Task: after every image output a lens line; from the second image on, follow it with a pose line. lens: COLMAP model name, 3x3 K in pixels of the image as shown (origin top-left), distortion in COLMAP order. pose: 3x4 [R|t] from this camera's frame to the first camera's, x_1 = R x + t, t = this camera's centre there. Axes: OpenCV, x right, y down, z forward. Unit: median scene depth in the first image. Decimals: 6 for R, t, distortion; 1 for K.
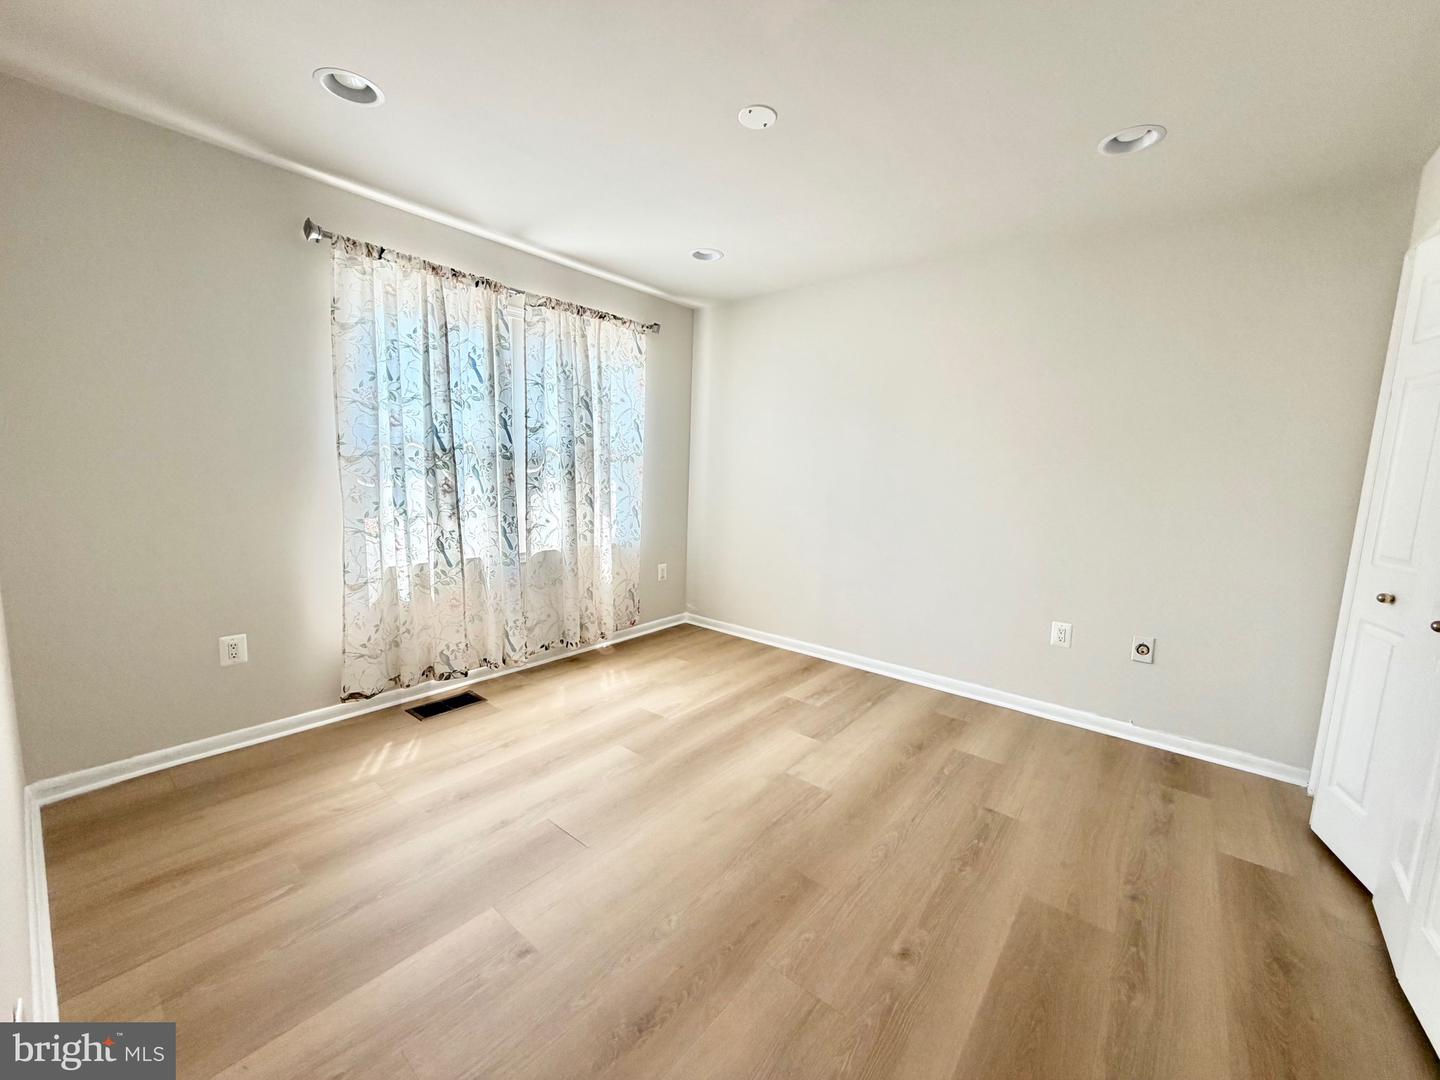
lens RADIAL K [[577.7, 0, 727.9], [0, 577.7, 538.7], [0, 0, 1]] dist [0.000895, 0.000024]
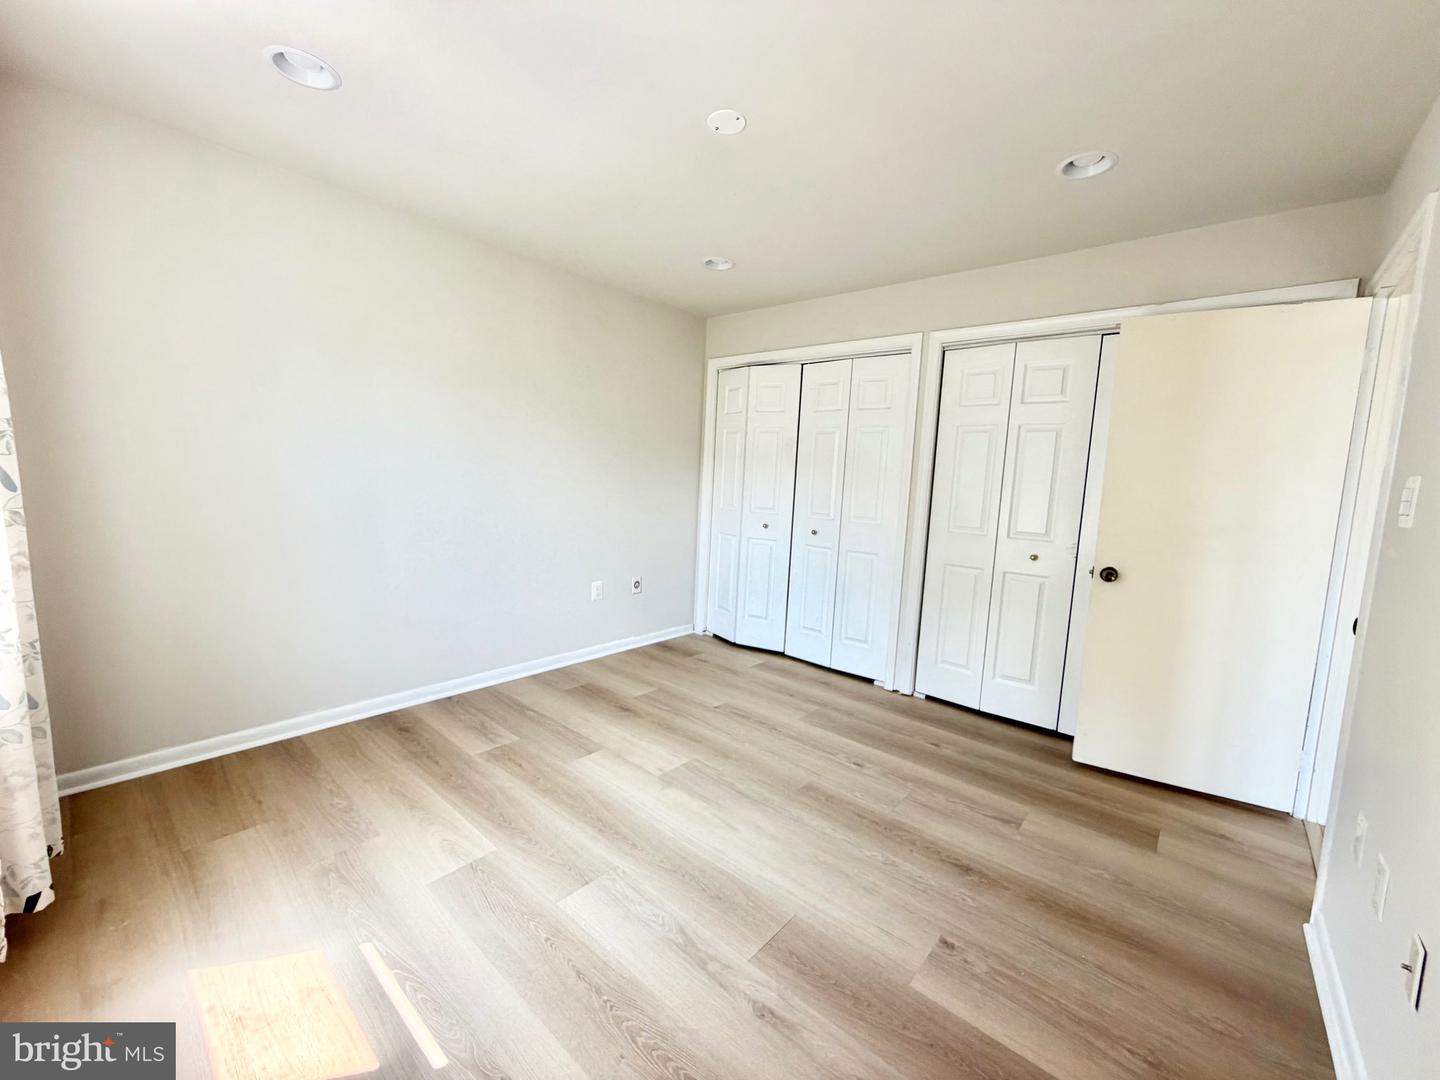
lens RADIAL K [[577.7, 0, 720.8], [0, 577.7, 535.6], [0, 0, 1]] dist [0.000895, 0.000024]
pose [[0.025959, -0.133999, 0.990641, -0.725497], [0.079141, 0.988140, 0.131587, -0.109714], [-0.996525, 0.074984, 0.036256, 0.729537]]
